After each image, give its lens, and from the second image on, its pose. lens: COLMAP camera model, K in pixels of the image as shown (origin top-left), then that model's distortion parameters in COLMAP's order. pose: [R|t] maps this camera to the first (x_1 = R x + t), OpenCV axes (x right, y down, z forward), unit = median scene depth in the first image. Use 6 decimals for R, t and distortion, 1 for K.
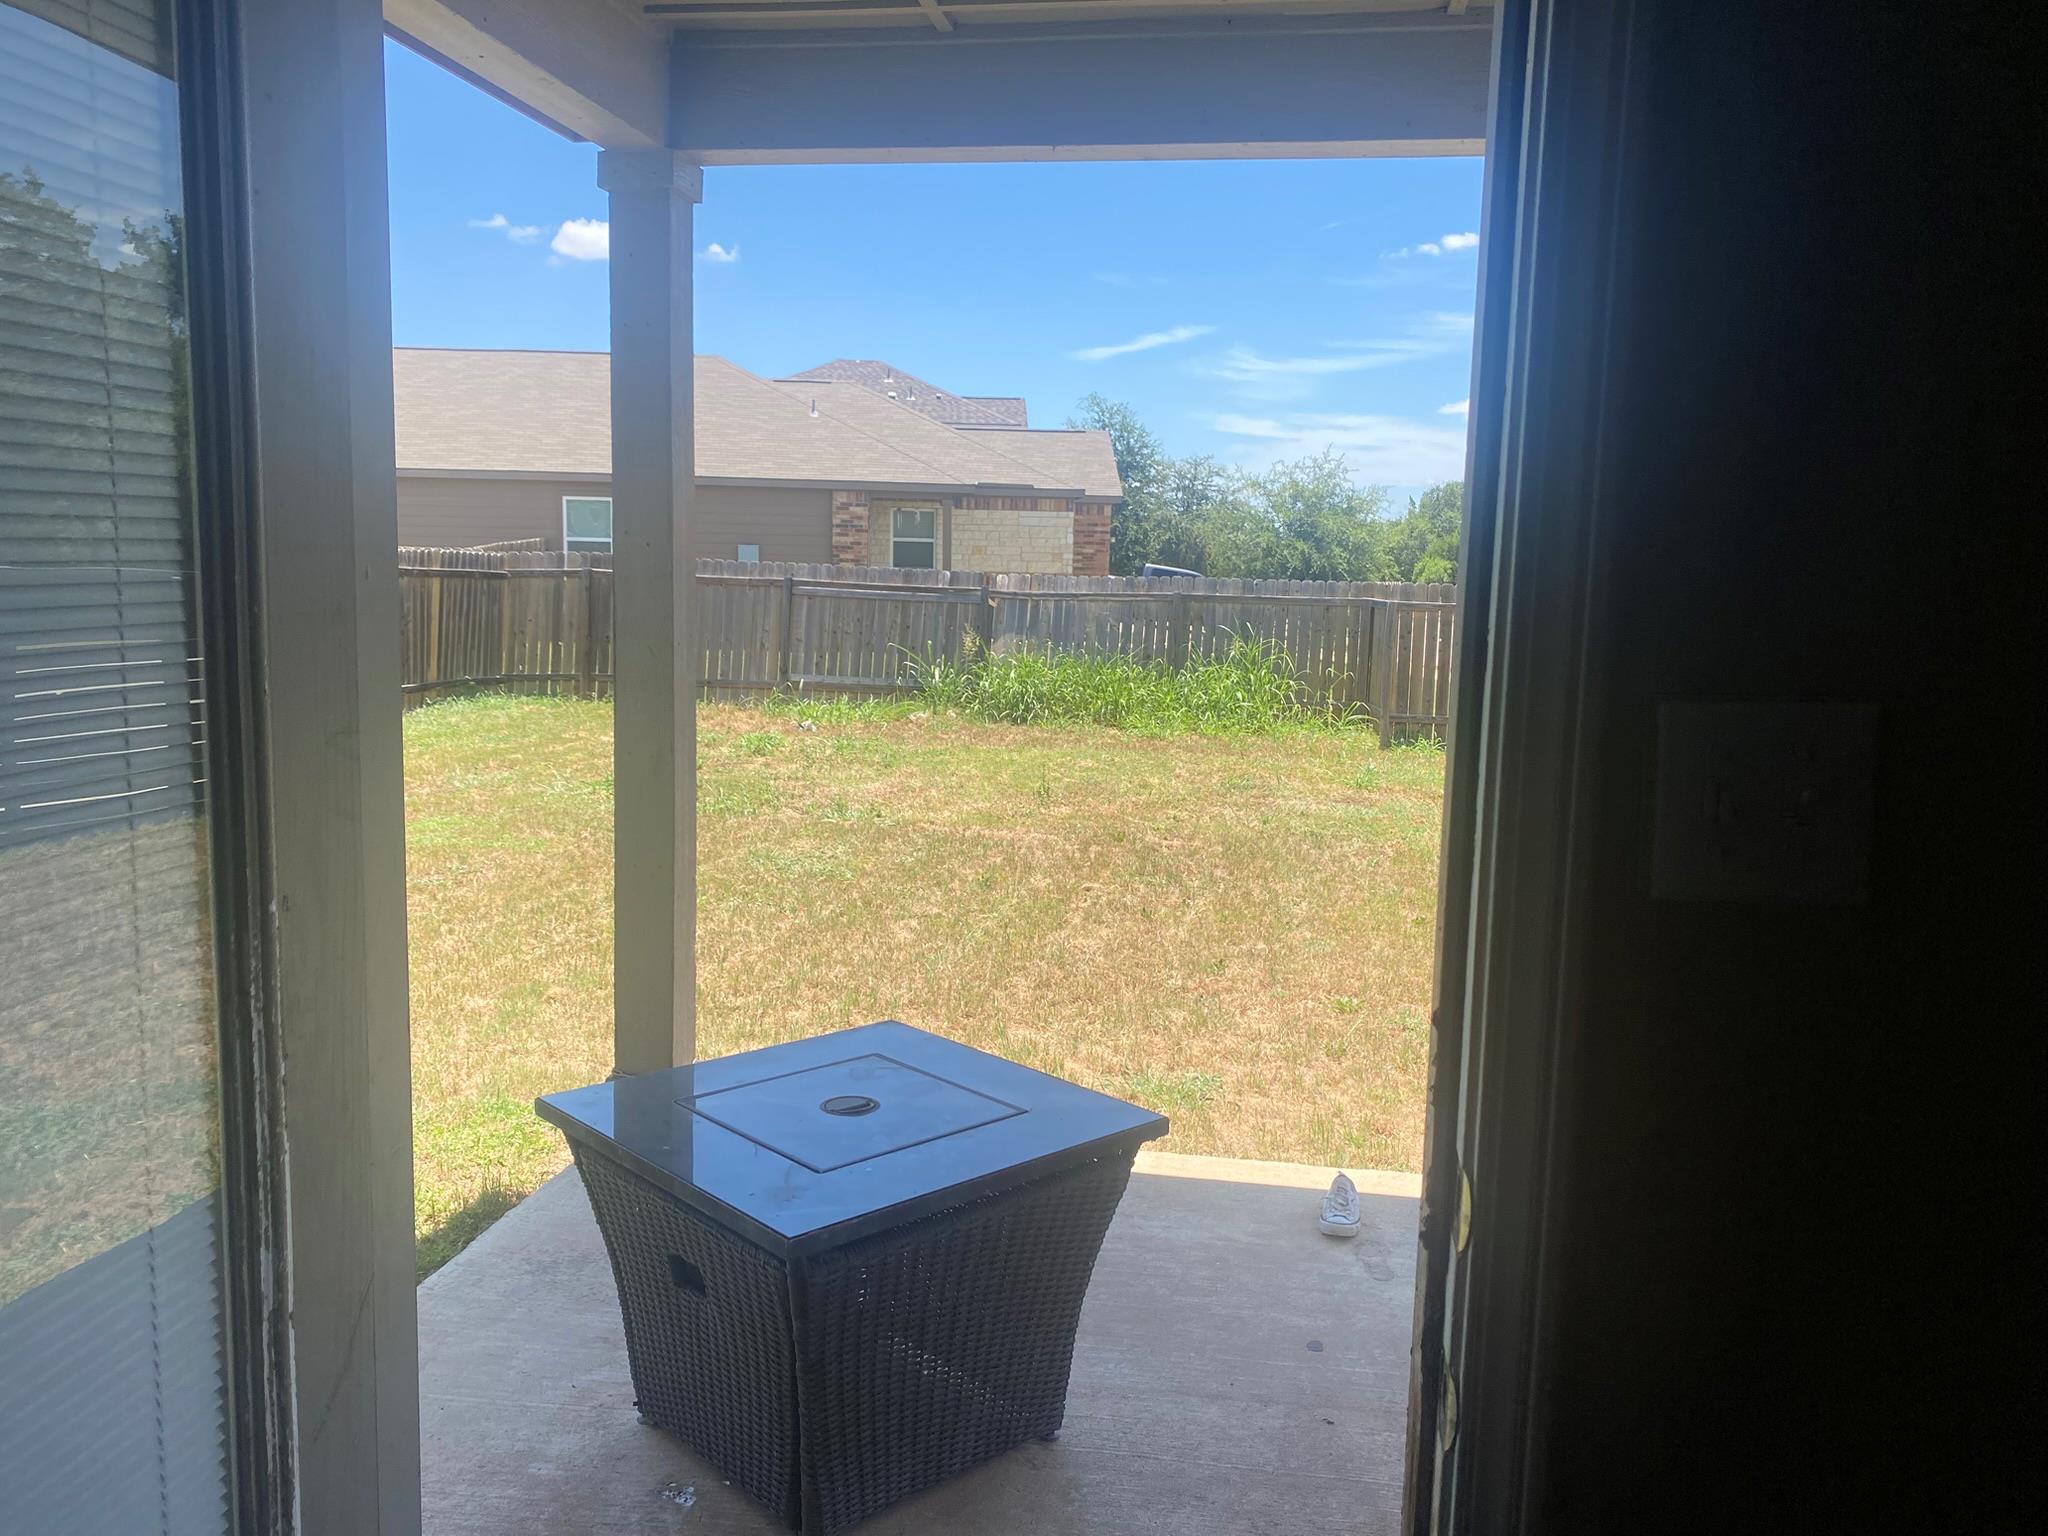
lens RADIAL K [[1553.2, 0, 1029.2], [0, 1553.2, 780.0], [0, 0, 1]] dist [0.031035, -0.033946]
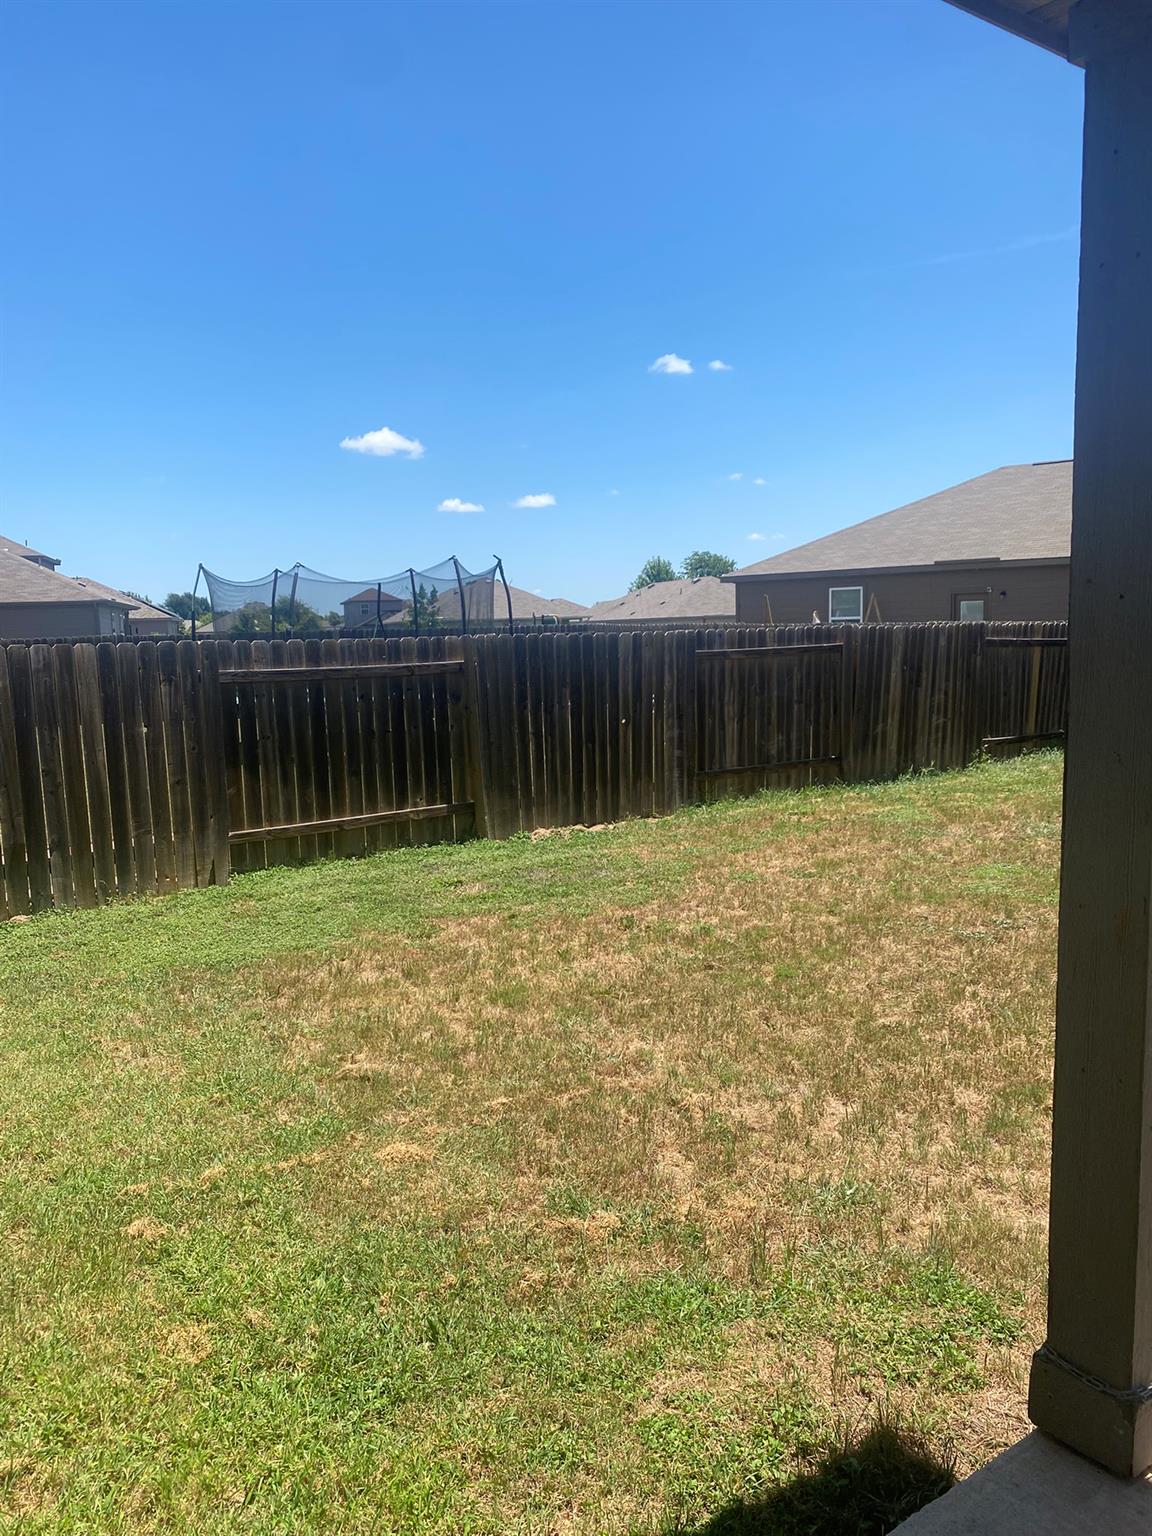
lens RADIAL K [[1164.9, 0, 560.1], [0, 1164.9, 773.9], [0, 0, 1]] dist [0.031035, -0.033946]
pose [[0.716071, 0.040624, -0.696845, -0.016913], [-0.054460, 0.998513, 0.002248, -0.016853], [0.695900, 0.036341, 0.717219, 0.121425]]
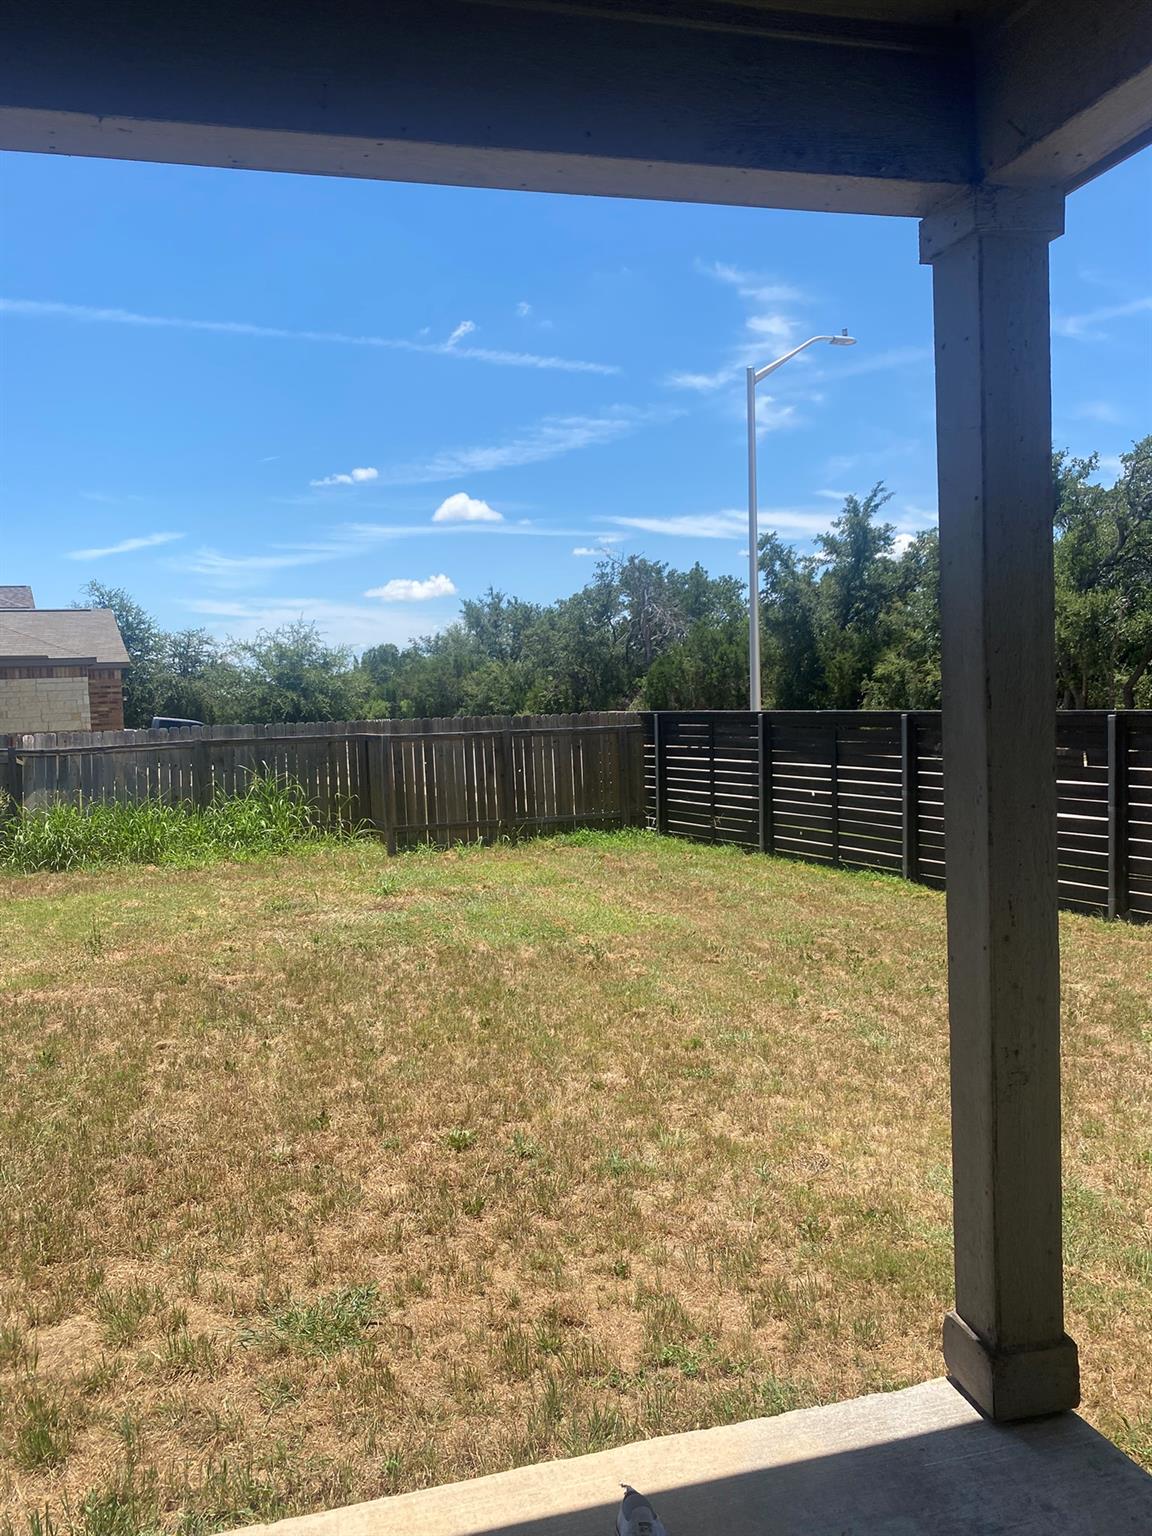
lens RADIAL K [[1164.9, 0, 568.7], [0, 1164.9, 769.6], [0, 0, 1]] dist [0.031035, -0.033946]
pose [[0.910344, -0.085678, 0.404887, -0.007143], [0.119408, 0.991106, -0.058748, -0.016479], [-0.396252, 0.101827, 0.912478, 0.110325]]
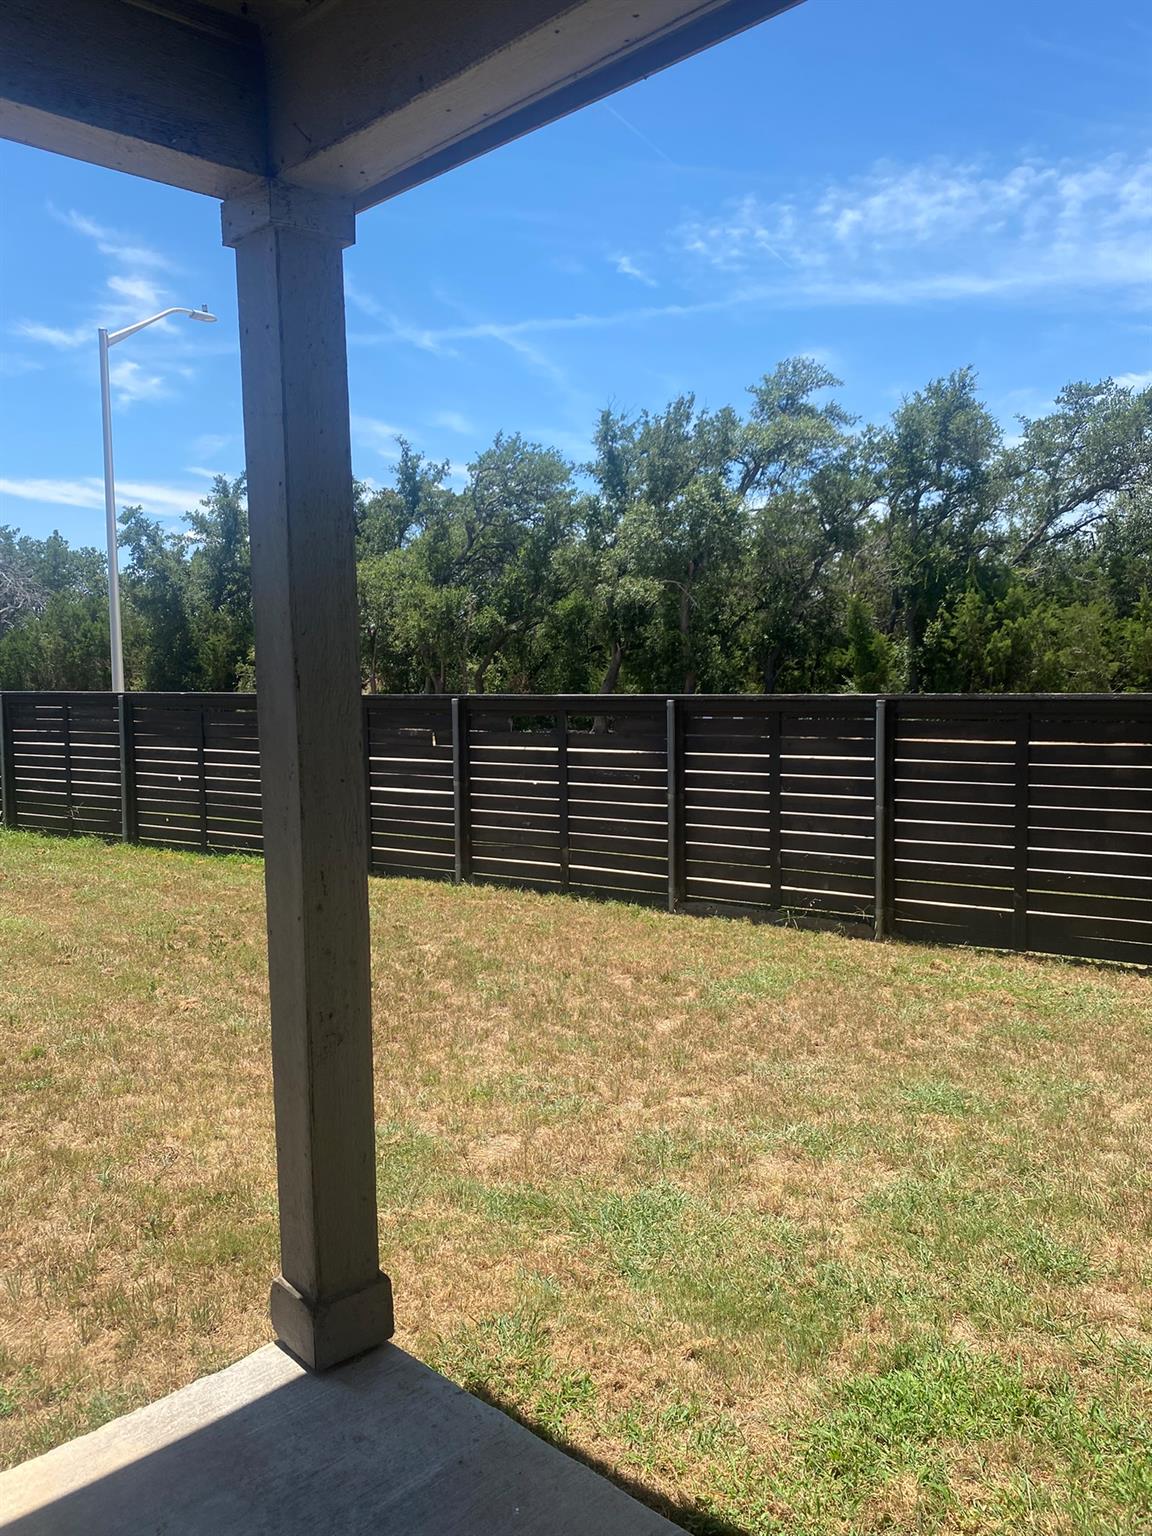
lens RADIAL K [[1164.9, 0, 565.4], [0, 1164.9, 751.8], [0, 0, 1]] dist [0.031035, -0.033946]
pose [[0.591619, -0.099256, 0.800084, -0.001303], [0.150780, 0.988505, 0.011137, -0.014670], [-0.791992, 0.114048, 0.599784, 0.104811]]
